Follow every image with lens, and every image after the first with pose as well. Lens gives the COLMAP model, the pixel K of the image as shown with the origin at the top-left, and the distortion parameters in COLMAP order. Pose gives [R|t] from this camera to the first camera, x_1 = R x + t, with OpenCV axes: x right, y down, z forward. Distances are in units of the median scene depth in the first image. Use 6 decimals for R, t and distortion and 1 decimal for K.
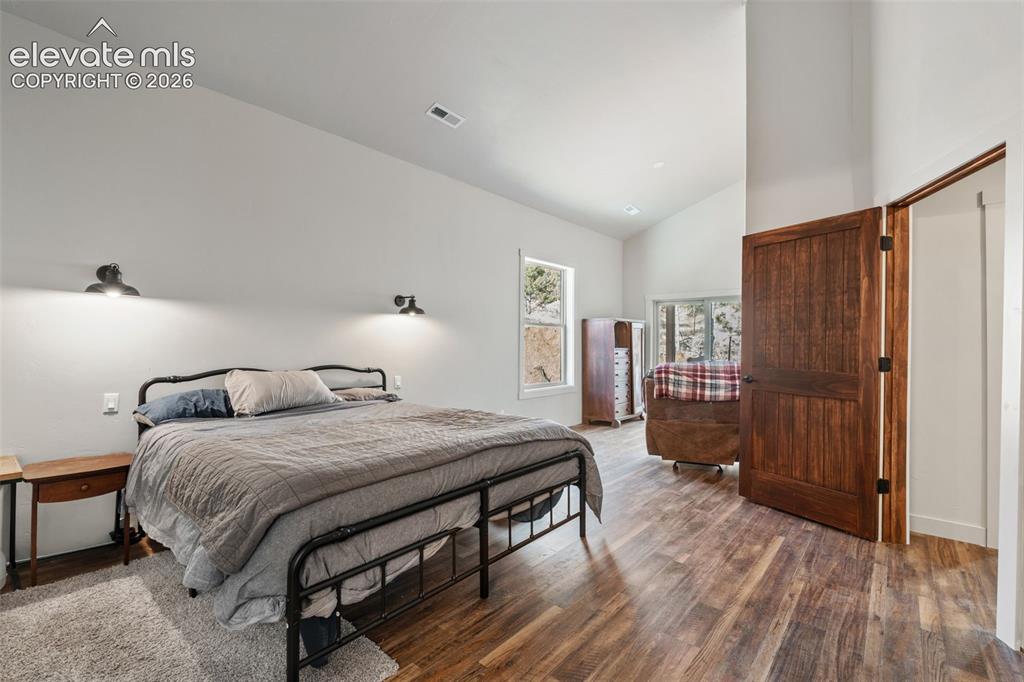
lens RADIAL K [[445.7, 0, 513.7], [0, 445.7, 340.7], [0, 0, 1]] dist [-0.003268, 0.000000]
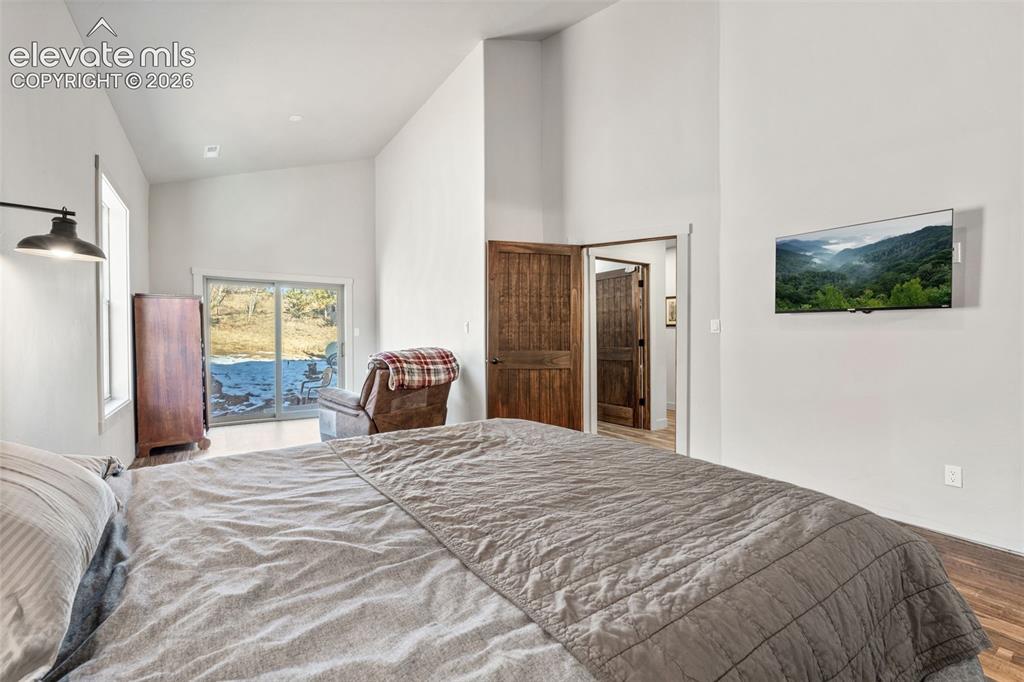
lens RADIAL K [[445.7, 0, 513.7], [0, 445.7, 340.7], [0, 0, 1]] dist [-0.003268, 0.000000]
pose [[0.274822, -0.014995, 0.961378, -0.660110], [-0.005394, 0.999839, 0.017137, 0.011907], [-0.961480, -0.009896, 0.274696, 0.662668]]
